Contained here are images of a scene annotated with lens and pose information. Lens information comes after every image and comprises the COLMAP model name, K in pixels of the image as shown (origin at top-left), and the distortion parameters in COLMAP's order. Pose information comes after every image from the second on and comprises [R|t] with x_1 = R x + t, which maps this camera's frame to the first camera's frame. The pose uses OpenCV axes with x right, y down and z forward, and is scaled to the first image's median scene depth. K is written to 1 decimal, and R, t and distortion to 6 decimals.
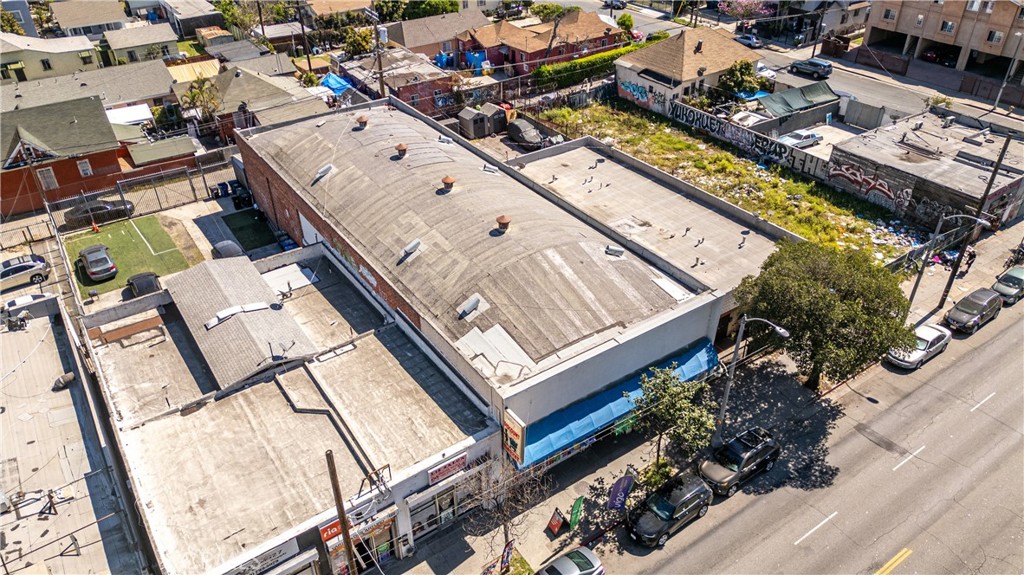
lens RADIAL K [[720.0, 0, 525.6], [0, 720.0, 290.8], [0, 0, 1]] dist [0.055325, -0.003340]
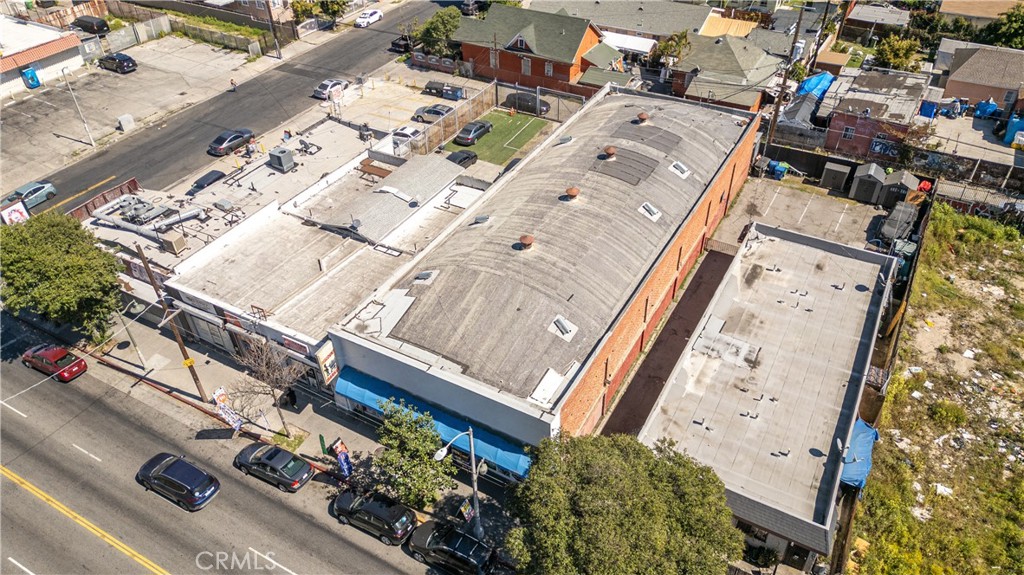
lens RADIAL K [[720.0, 0, 525.6], [0, 720.0, 290.8], [0, 0, 1]] dist [0.055325, -0.003340]
pose [[0.439297, 0.570559, -0.693888, 0.554442], [-0.501514, 0.796600, 0.337509, -0.293697], [0.745320, 0.199728, 0.636087, 0.247636]]
